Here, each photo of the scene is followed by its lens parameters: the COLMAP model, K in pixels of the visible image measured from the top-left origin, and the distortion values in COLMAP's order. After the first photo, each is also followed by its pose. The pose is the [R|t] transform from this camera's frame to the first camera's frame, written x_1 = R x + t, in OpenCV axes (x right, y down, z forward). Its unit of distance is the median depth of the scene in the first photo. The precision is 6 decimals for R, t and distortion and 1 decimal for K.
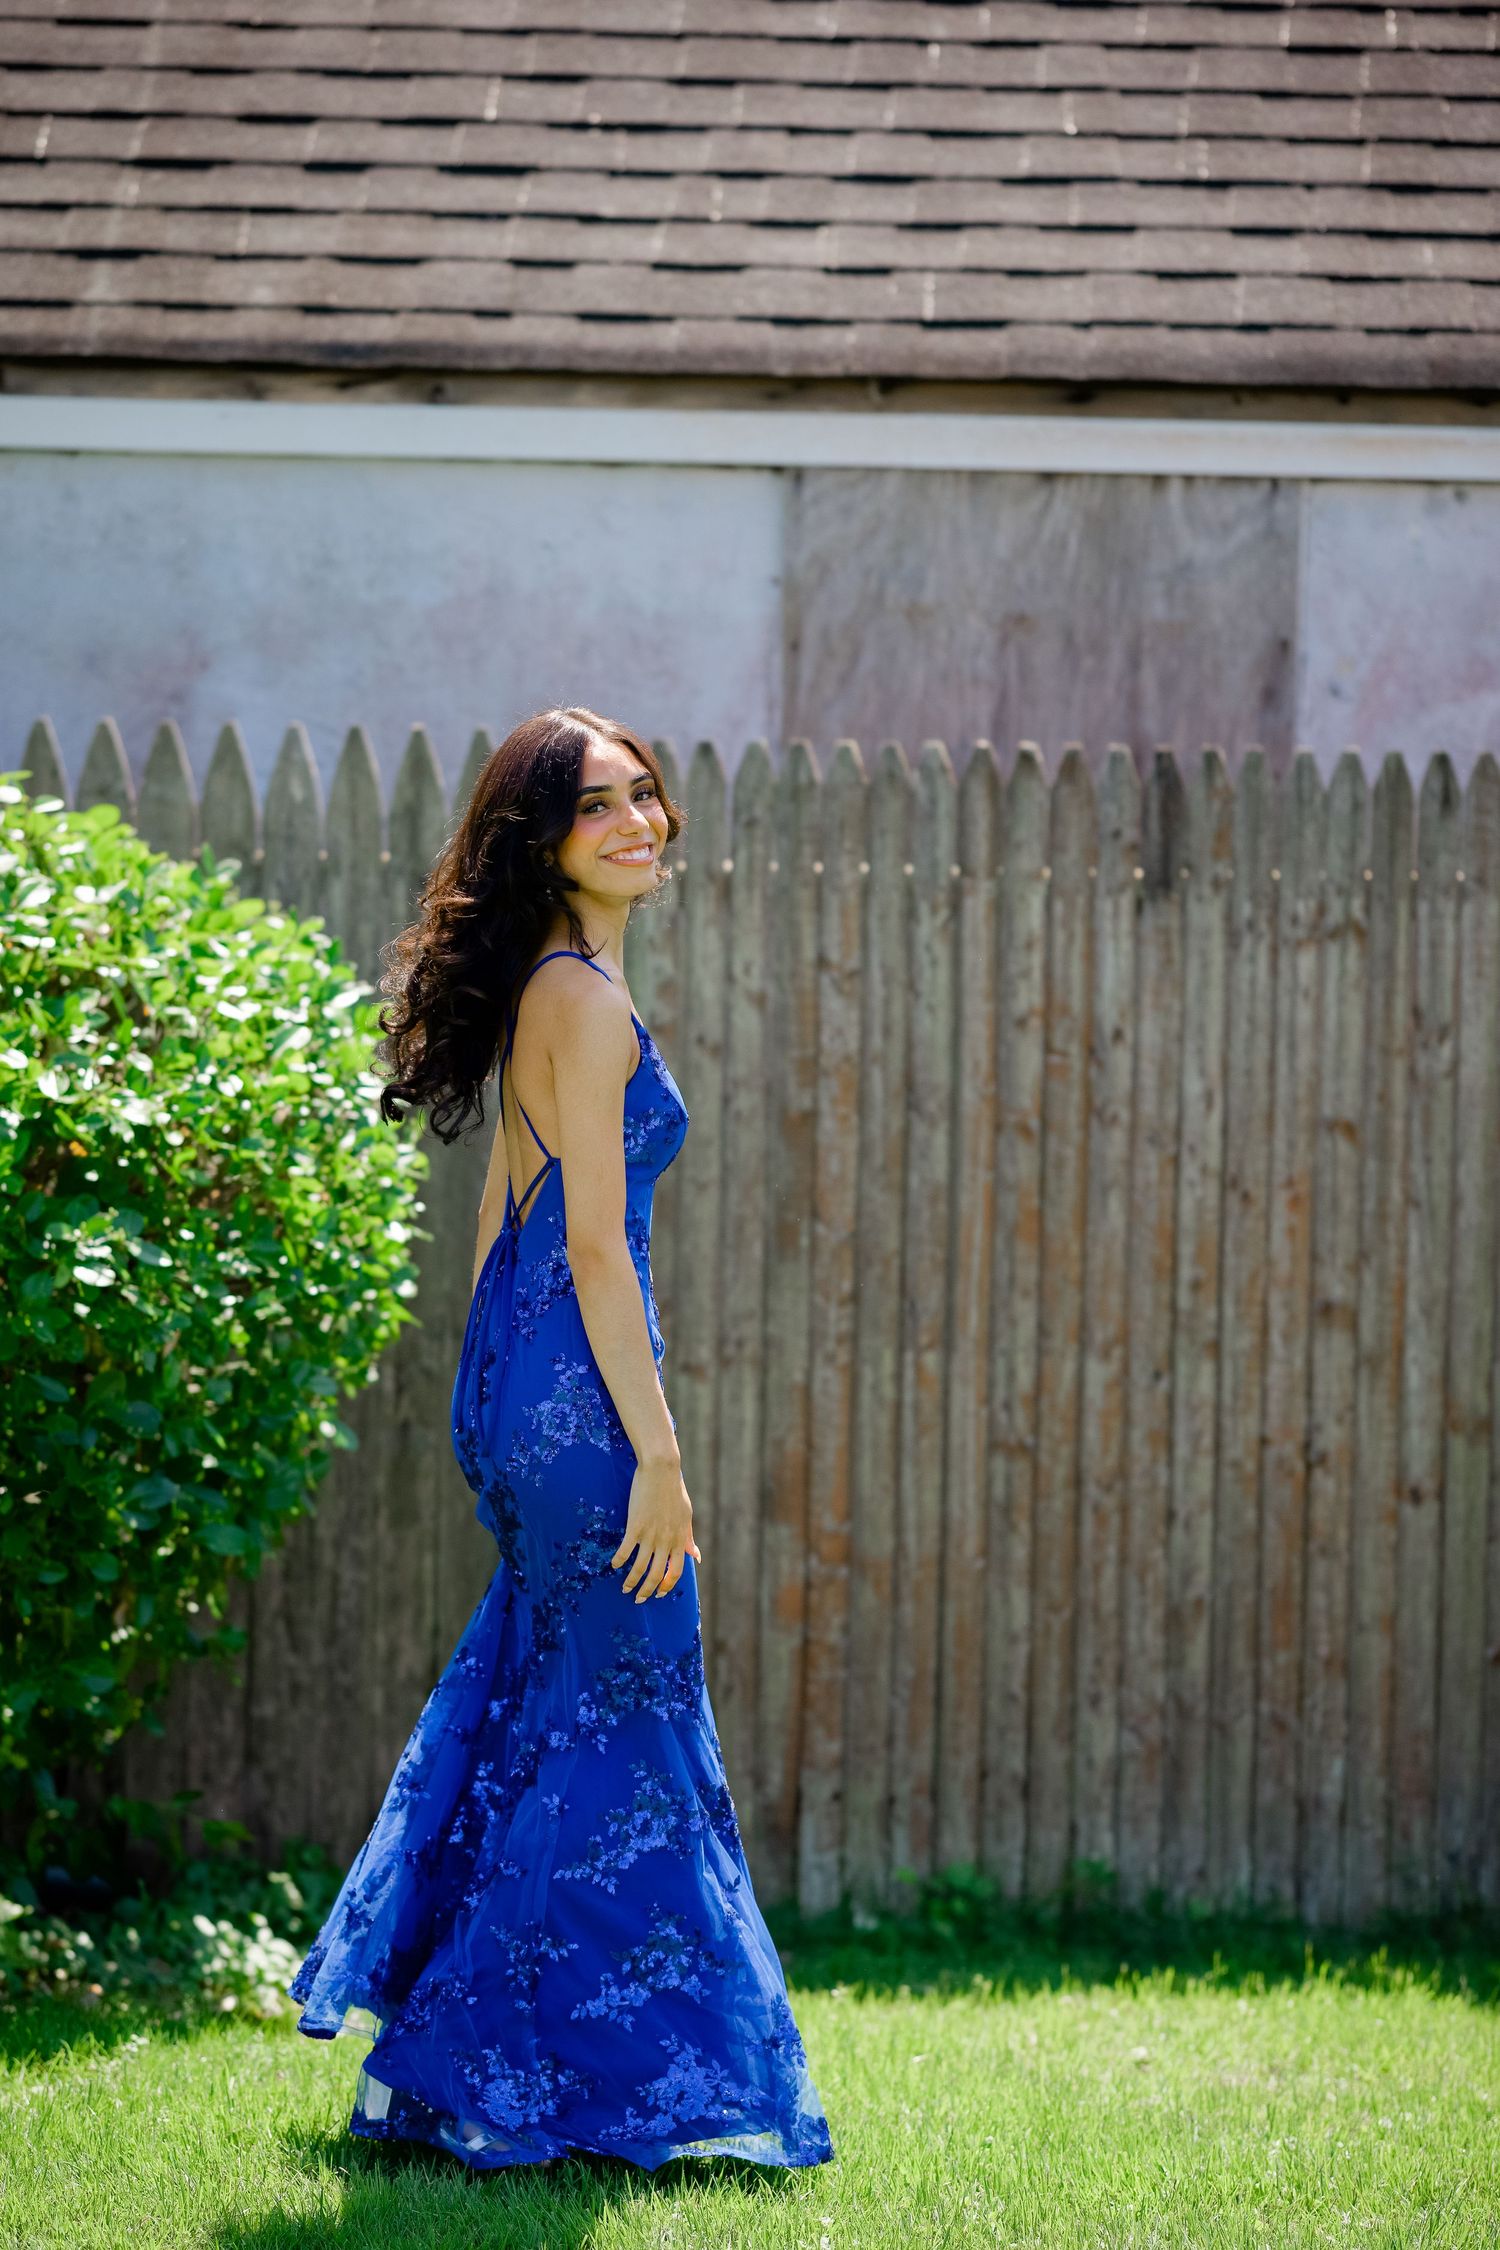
lens RADIAL K [[6247.3, 0, 750.0], [0, 6247.3, 1125.0], [0, 0, 1]] dist [-0.110150, 0.232252]
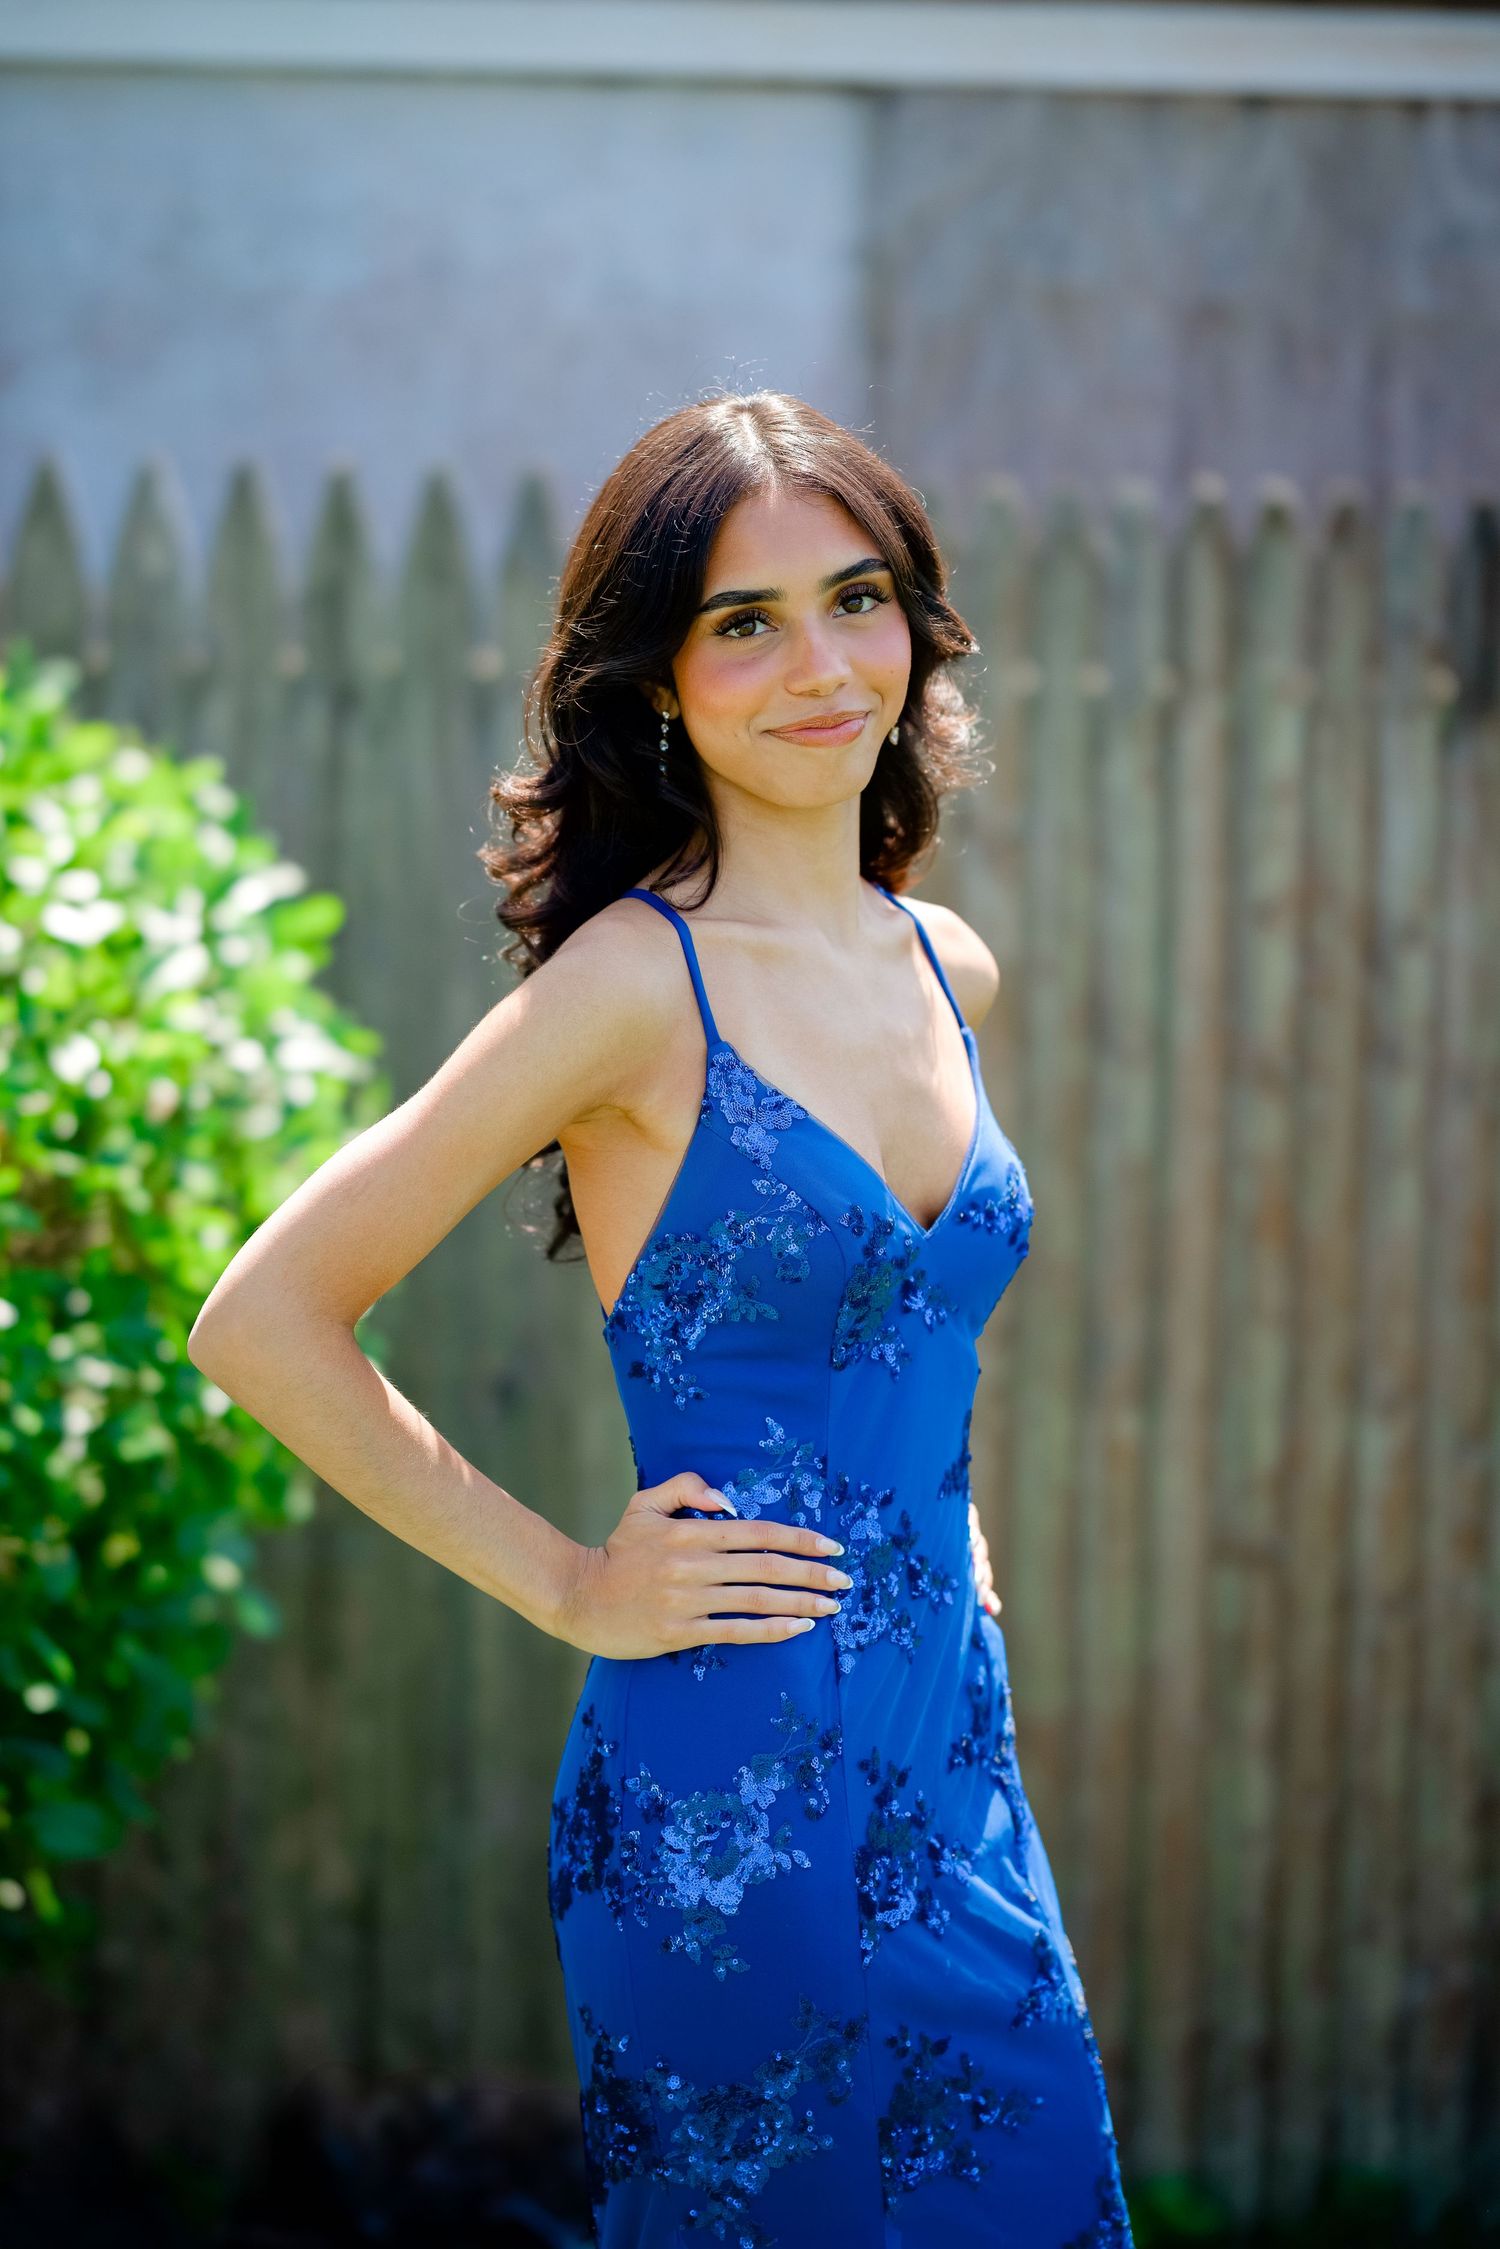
lens RADIAL K [[5427.6, 0, 750.0], [0, 5427.6, 1124.5], [0, 0, 1]] dist [-0.107716, 0.361309]
pose [[0.998568, -0.003700, 0.053368, -0.040985], [0.001261, 0.998956, 0.045659, -0.020128], [-0.053481, -0.045526, 0.997530, 0.426490]]
